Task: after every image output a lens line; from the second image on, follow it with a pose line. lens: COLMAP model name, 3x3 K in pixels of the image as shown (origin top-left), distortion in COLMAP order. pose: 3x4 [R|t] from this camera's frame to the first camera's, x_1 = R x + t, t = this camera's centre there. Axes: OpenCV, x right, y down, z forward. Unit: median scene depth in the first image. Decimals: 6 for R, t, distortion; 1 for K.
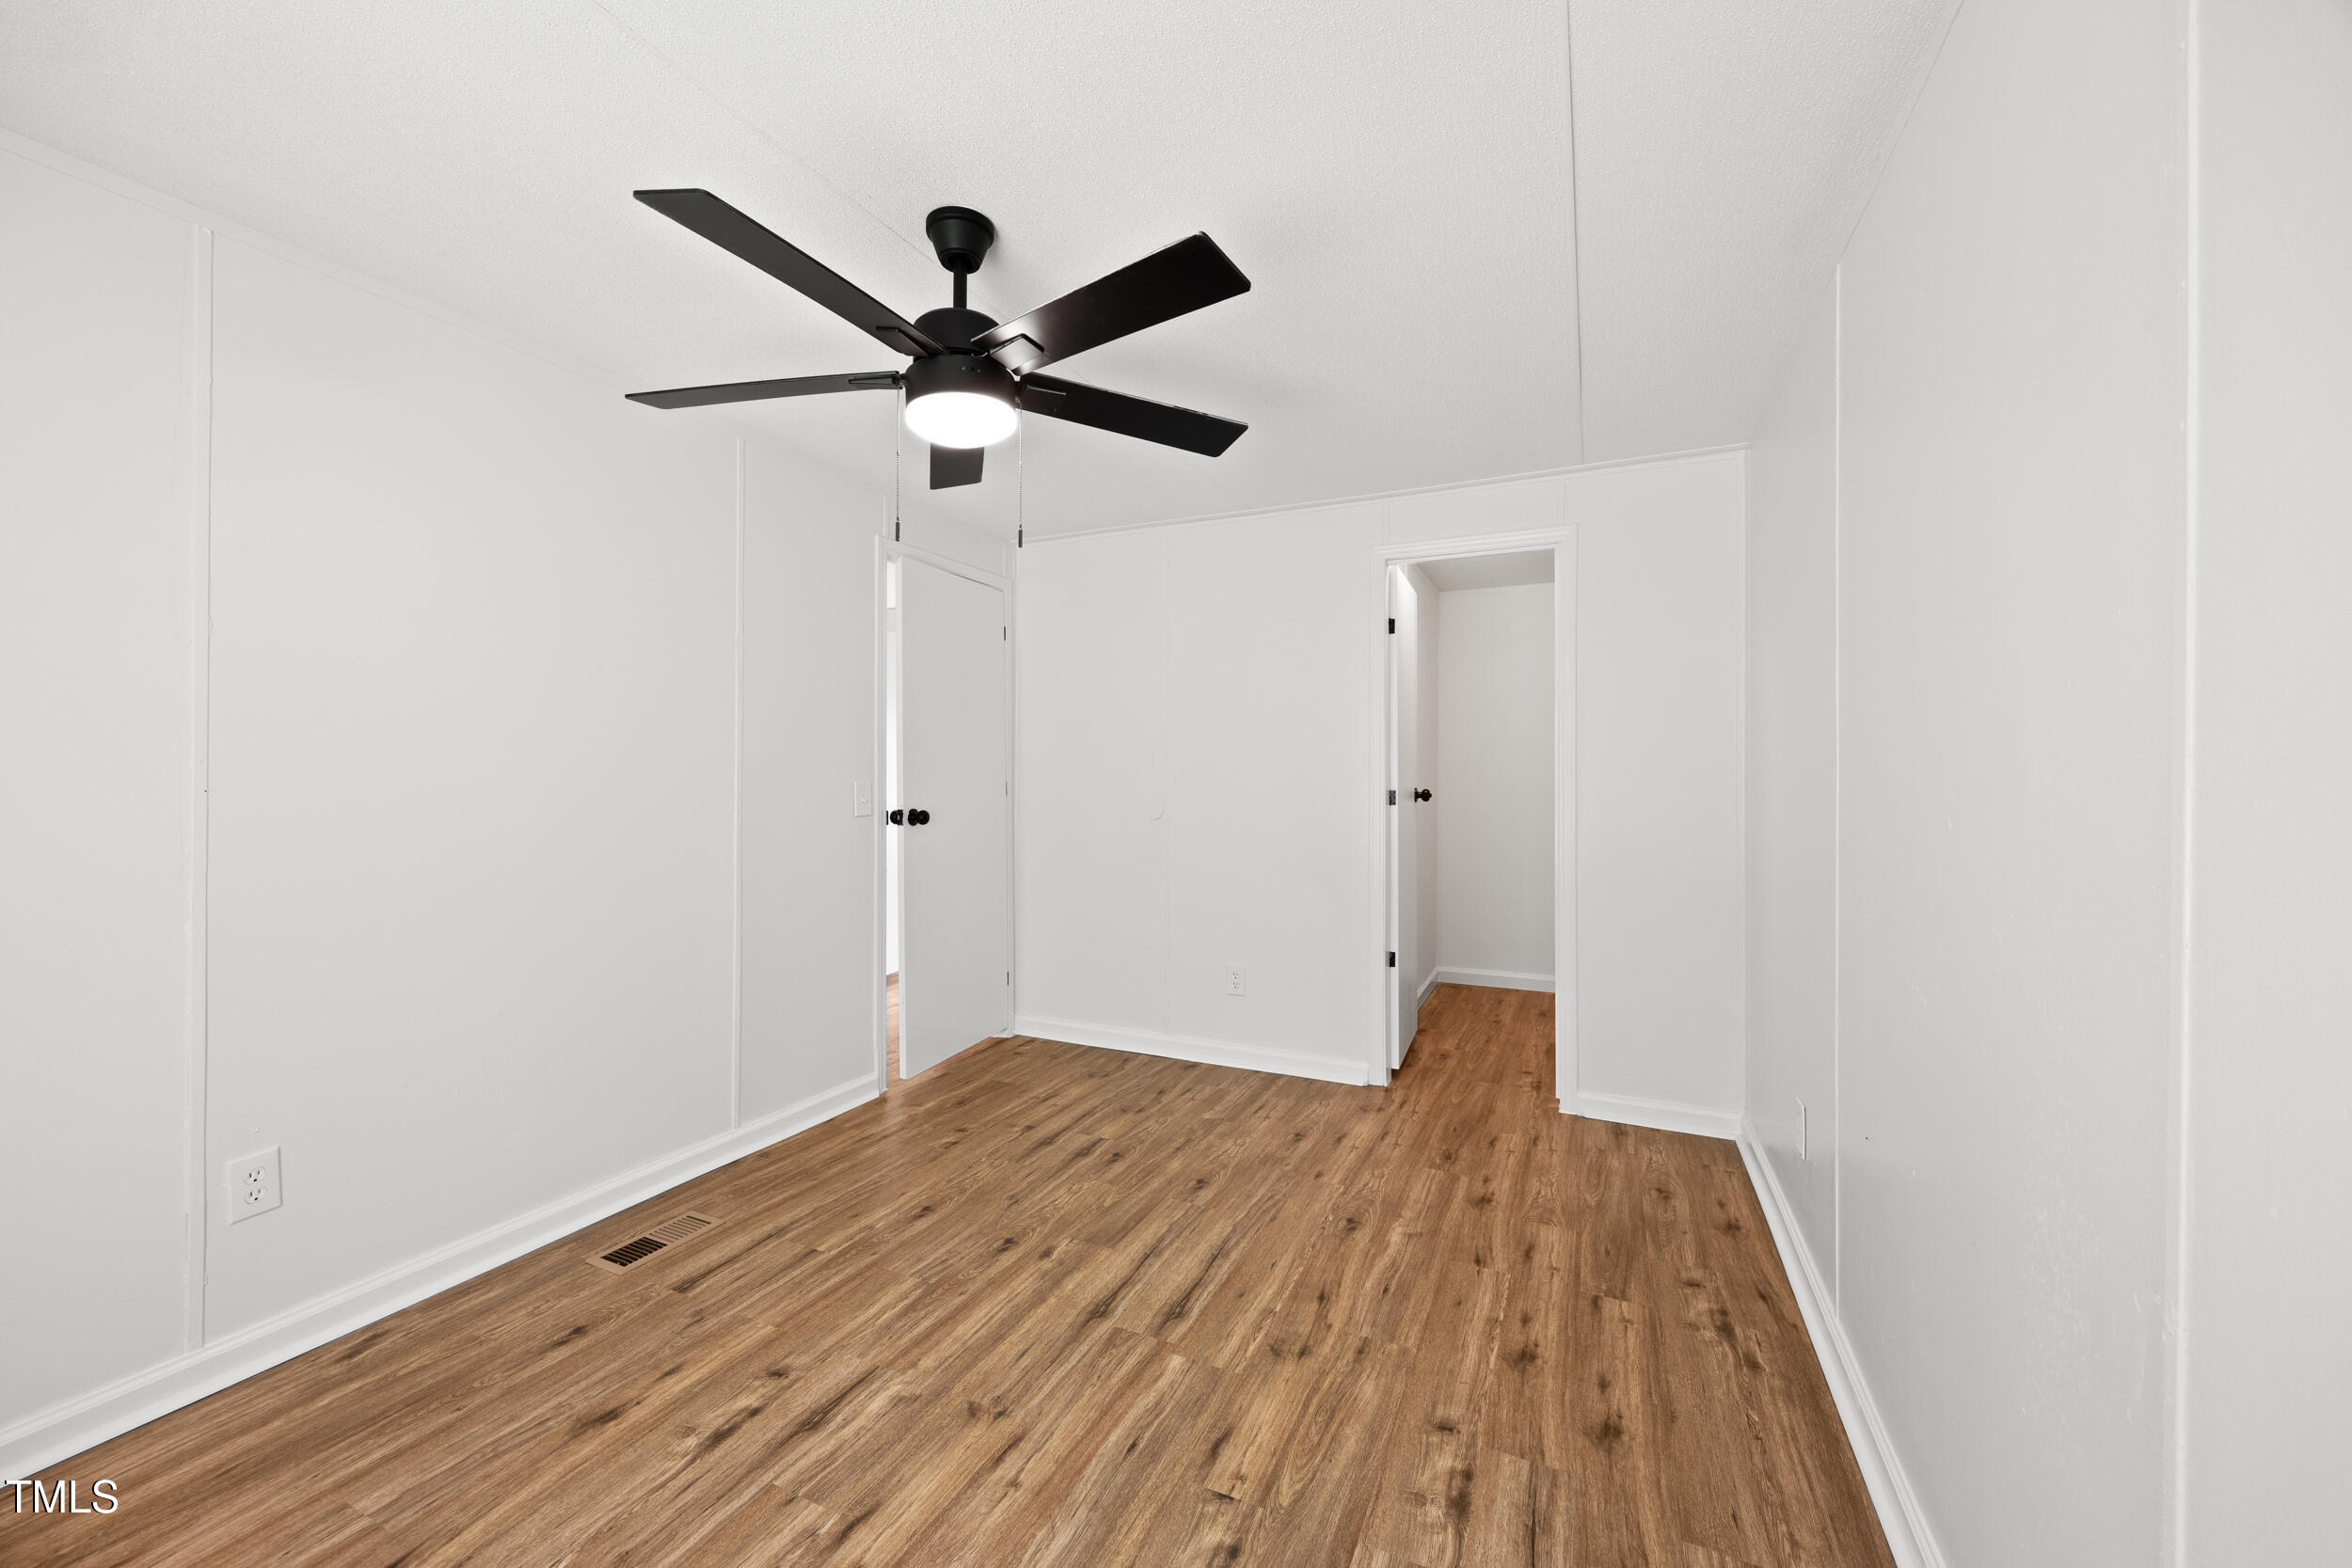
lens RADIAL K [[897.2, 0, 1175.8], [0, 897.2, 780.3], [0, 0, 1]] dist [-0.001218, -0.000191]
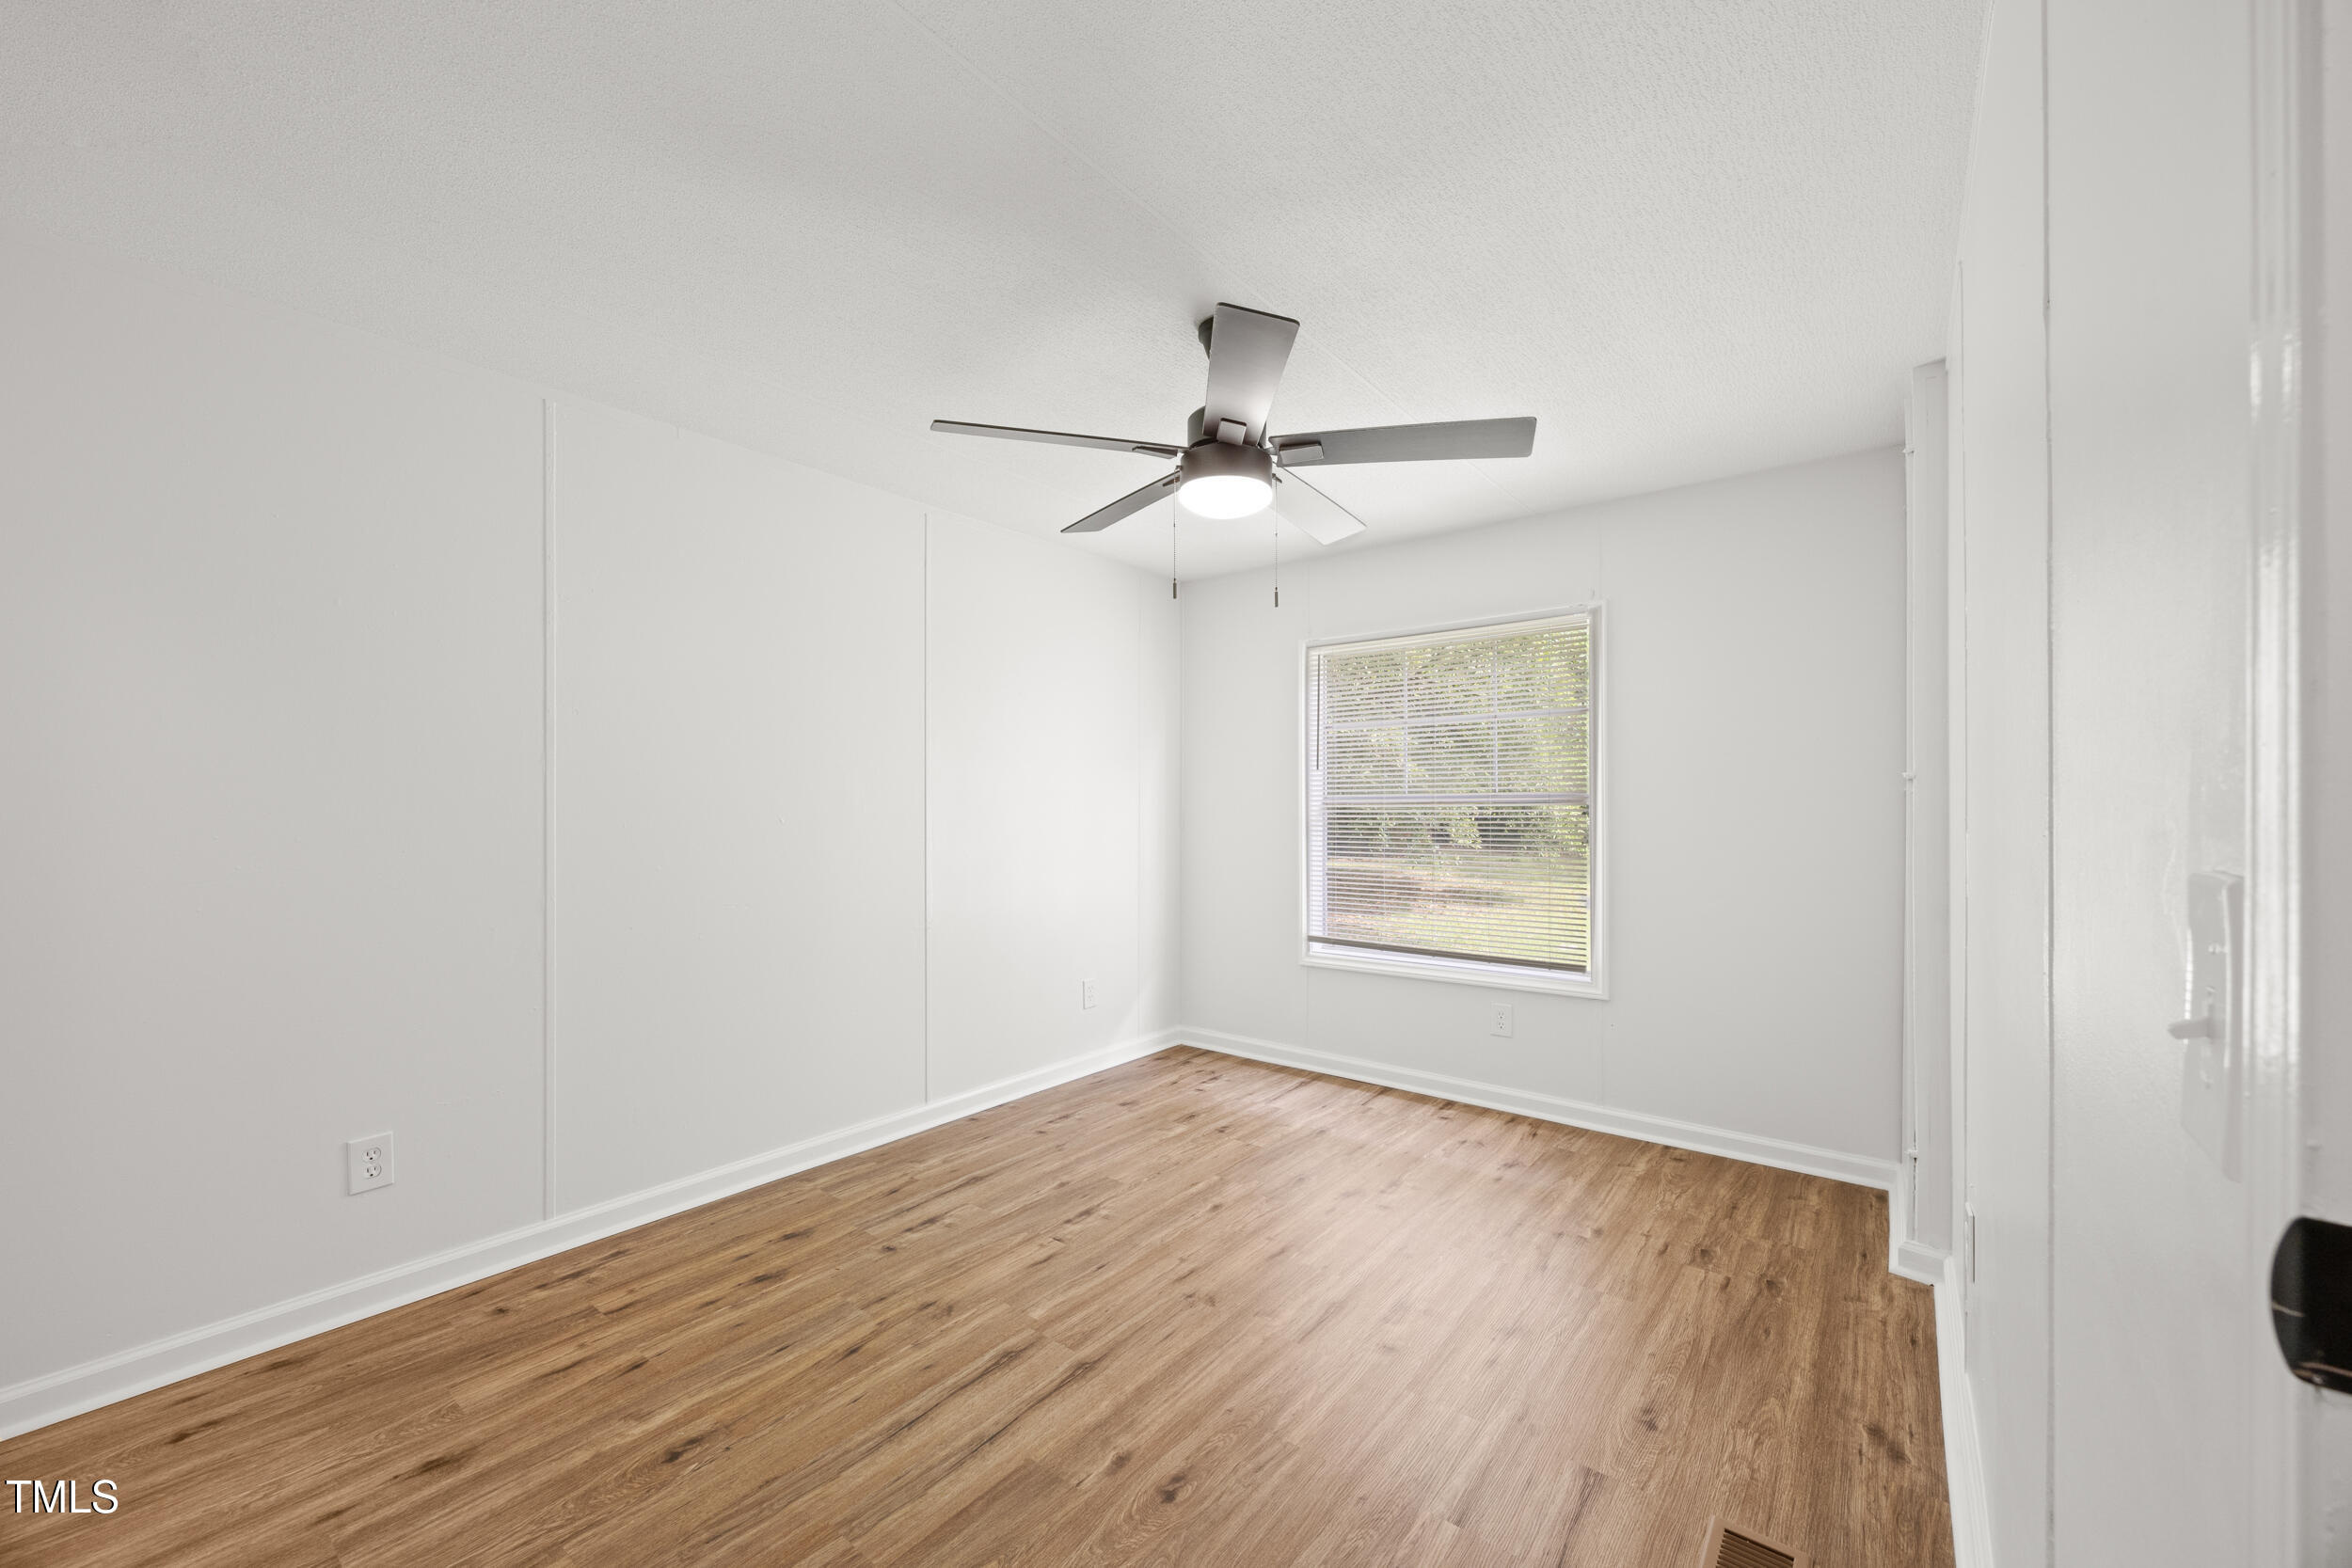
lens RADIAL K [[897.2, 0, 1175.1], [0, 897.2, 790.8], [0, 0, 1]] dist [-0.001218, -0.000191]
pose [[-0.973076, -0.004309, 0.230443, -0.399286], [-0.004452, 0.999990, -0.000098, -0.014874], [-0.230441, -0.001121, -0.973086, 1.924983]]
